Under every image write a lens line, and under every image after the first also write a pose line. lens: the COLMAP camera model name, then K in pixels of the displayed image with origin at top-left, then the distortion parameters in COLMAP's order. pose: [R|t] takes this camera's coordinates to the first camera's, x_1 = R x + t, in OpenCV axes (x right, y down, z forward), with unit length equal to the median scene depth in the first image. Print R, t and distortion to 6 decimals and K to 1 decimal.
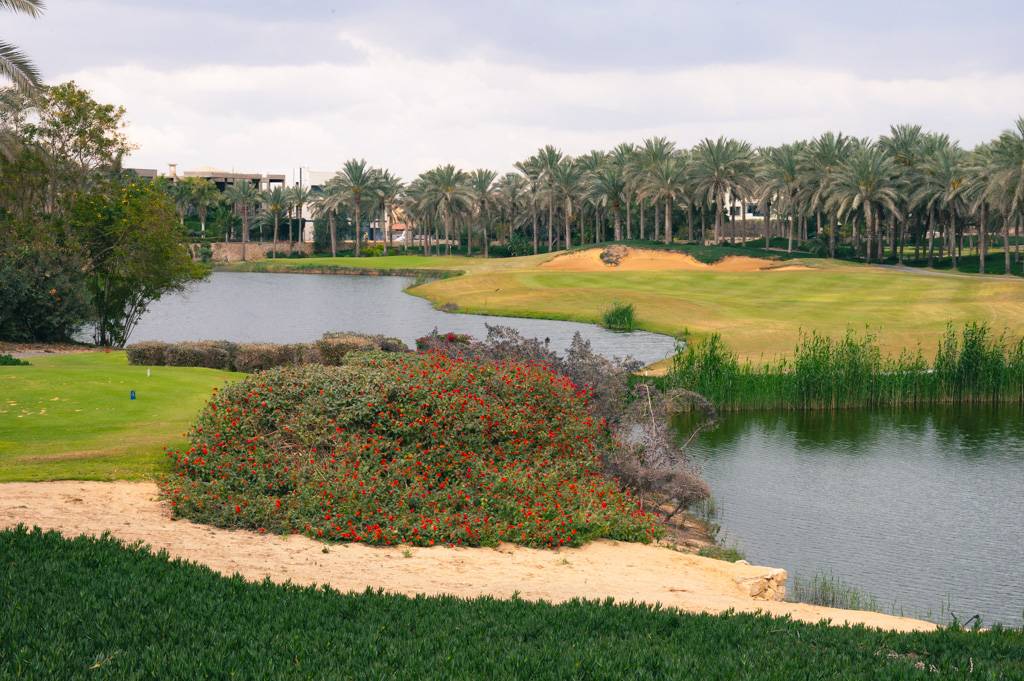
lens RADIAL K [[1824.2, 0, 512.6], [0, 1824.2, 339.9], [0, 0, 1]] dist [0.029646, 0.000000]
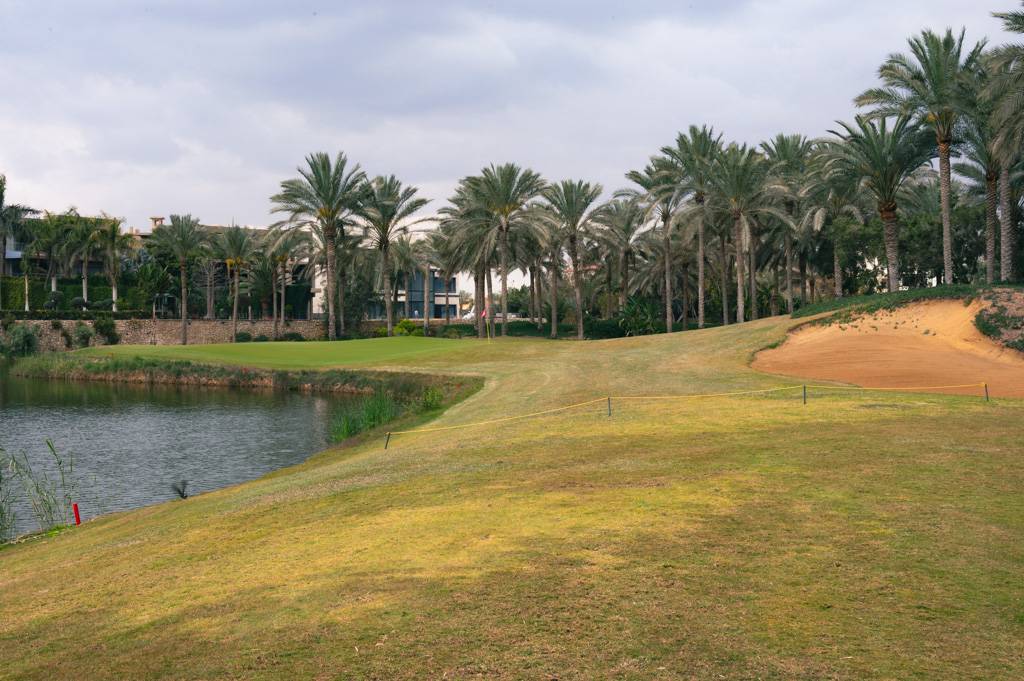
lens RADIAL K [[1267.1, 0, 512.2], [0, 1267.1, 342.6], [0, 0, 1]] dist [0.001948, 0.000000]
pose [[0.996616, -0.011484, -0.081397, -0.004146], [0.007912, 0.998997, -0.044072, -0.027849], [0.081821, 0.043279, 0.995707, 0.629790]]
